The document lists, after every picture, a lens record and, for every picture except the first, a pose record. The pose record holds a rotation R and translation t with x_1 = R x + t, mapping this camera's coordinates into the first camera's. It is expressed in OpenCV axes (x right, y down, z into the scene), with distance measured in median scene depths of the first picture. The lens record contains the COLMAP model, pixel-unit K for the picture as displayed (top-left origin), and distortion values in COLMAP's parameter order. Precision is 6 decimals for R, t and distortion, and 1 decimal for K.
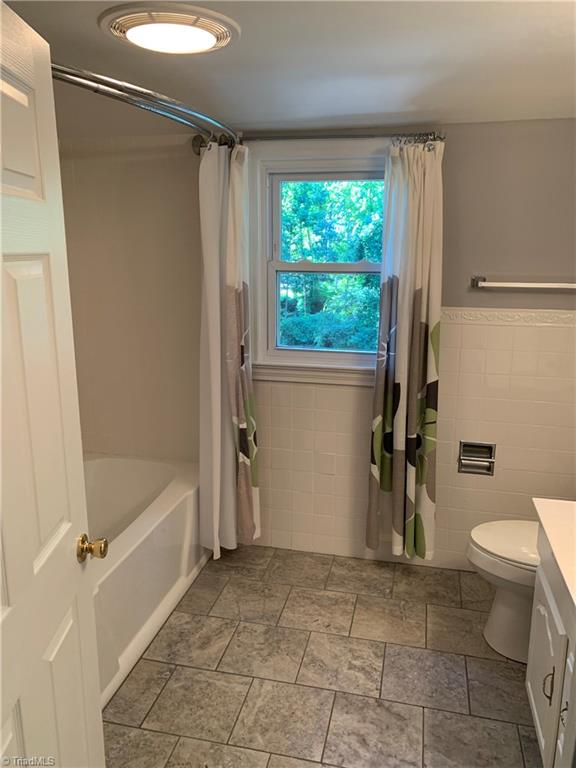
lens RADIAL K [[587.1, 0, 288.4], [0, 587.1, 380.5], [0, 0, 1]] dist [0.025551, -0.030490]
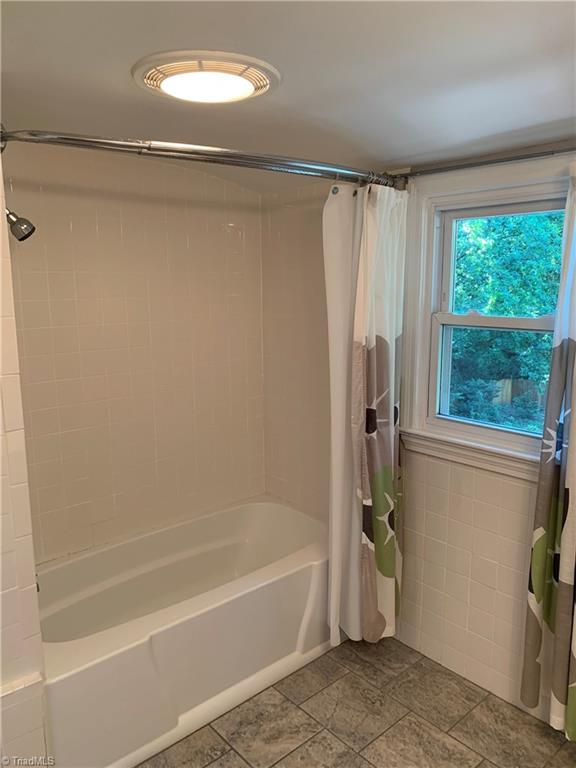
lens RADIAL K [[587.1, 0, 284.1], [0, 587.1, 383.6], [0, 0, 1]] dist [0.025551, -0.030490]
pose [[0.815638, 0.093774, -0.570912, 0.307634], [-0.123744, 0.992218, -0.013814, -0.070796], [0.565174, 0.081914, 0.820895, 0.211699]]
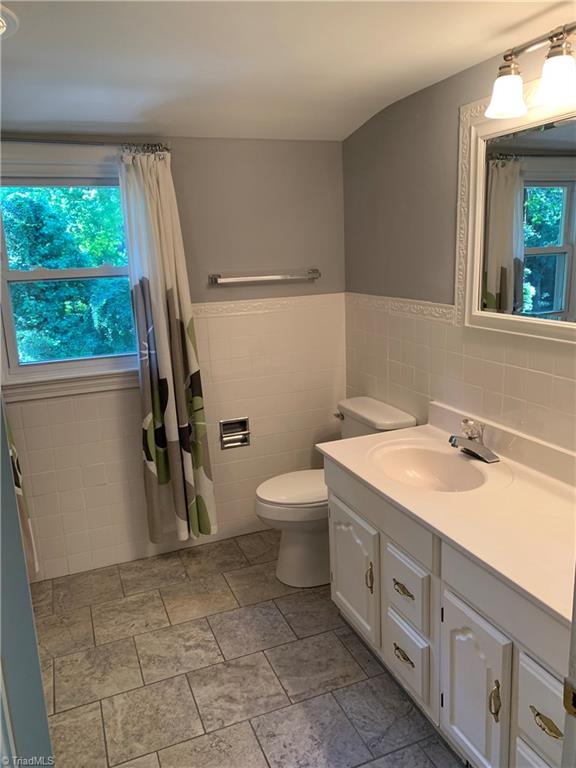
lens RADIAL K [[587.1, 0, 290.4], [0, 587.1, 379.6], [0, 0, 1]] dist [0.025551, -0.030490]
pose [[0.813703, -0.162718, 0.558042, -0.219619], [0.171969, 0.984434, 0.036293, 0.007354], [-0.555260, 0.066434, 0.829019, -0.002486]]
